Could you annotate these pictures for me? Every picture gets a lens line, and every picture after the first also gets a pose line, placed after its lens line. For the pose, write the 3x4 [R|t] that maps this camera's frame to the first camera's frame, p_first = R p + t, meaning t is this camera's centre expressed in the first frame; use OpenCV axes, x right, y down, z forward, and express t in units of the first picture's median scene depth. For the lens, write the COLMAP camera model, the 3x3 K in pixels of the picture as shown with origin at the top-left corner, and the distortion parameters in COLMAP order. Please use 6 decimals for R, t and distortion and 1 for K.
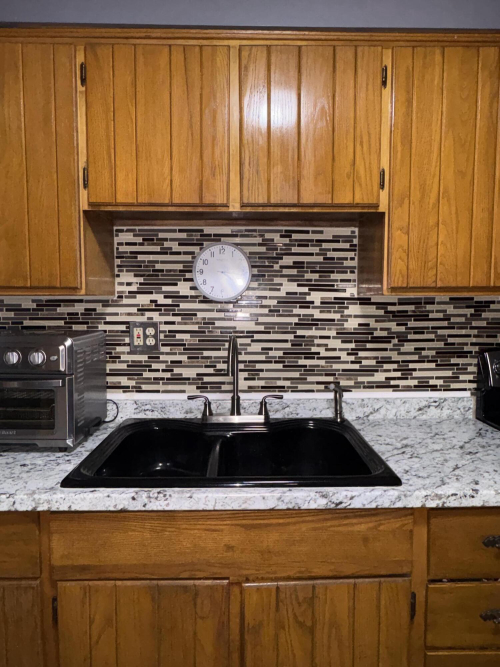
lens RADIAL K [[405.7, 0, 250.2], [0, 405.7, 331.8], [0, 0, 1]] dist [-0.004427, -0.000442]
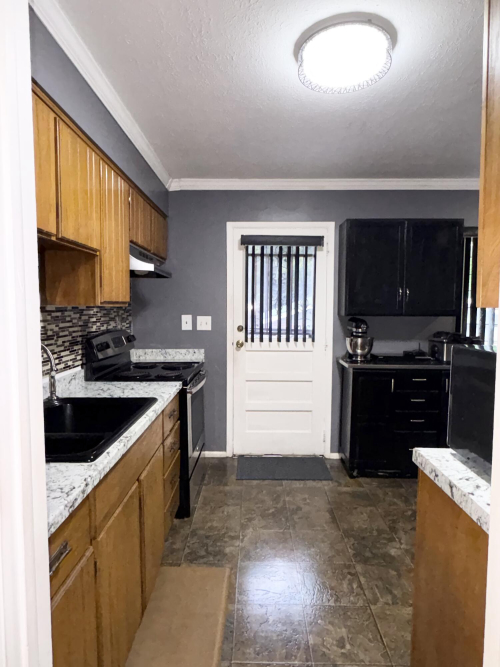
lens RADIAL K [[405.7, 0, 250.4], [0, 405.7, 335.1], [0, 0, 1]] dist [-0.004427, -0.000442]
pose [[0.040824, -0.065675, 0.997006, -1.008041], [0.066716, 0.995790, 0.062863, -0.029412], [-0.996937, 0.063950, 0.045034, 0.262322]]
